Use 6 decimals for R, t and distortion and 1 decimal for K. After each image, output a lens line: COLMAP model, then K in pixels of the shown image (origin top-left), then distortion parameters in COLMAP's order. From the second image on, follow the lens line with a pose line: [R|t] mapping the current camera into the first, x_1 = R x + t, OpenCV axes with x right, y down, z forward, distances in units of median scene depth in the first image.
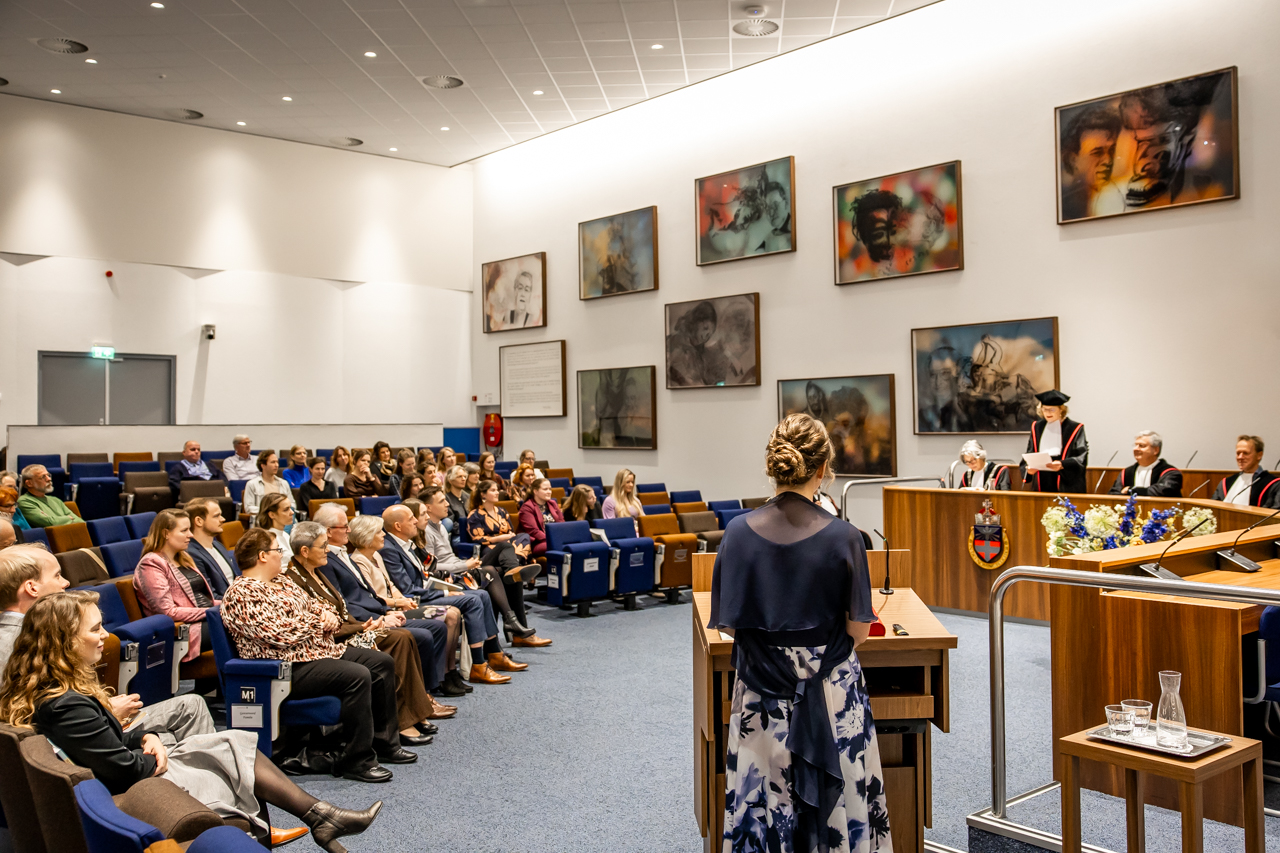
lens RADIAL K [[1155.0, 0, 640.0], [0, 1155.0, 426.5], [0, 0, 1]] dist [-0.003394, -0.002241]
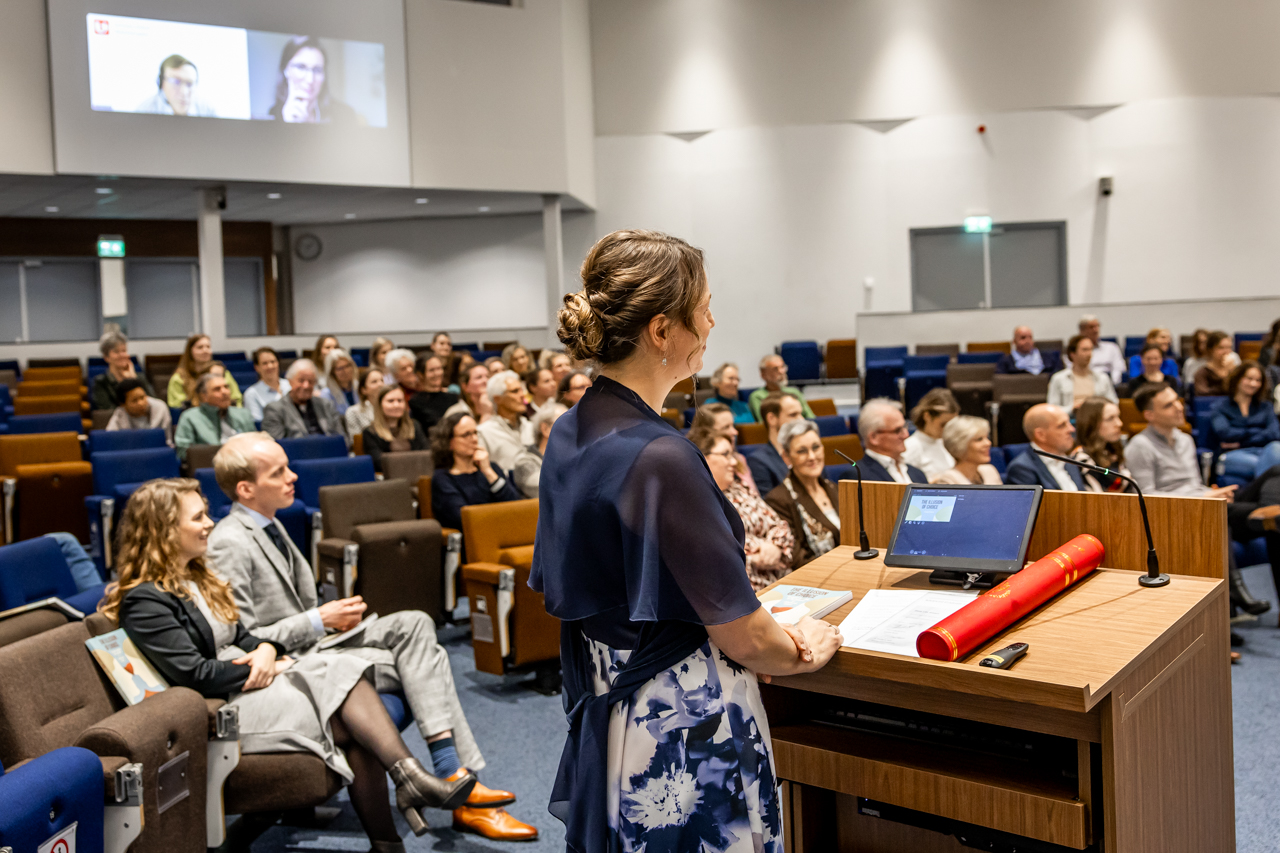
lens RADIAL K [[1403.8, 0, 640.0], [0, 1403.8, 426.5], [0, 0, 1]] dist [0.010636, 0.000937]
pose [[0.650556, 0.025783, -0.759021, 0.190443], [0.033747, 0.997455, 0.062806, 0.012442], [0.758708, -0.066473, 0.648030, 0.167591]]
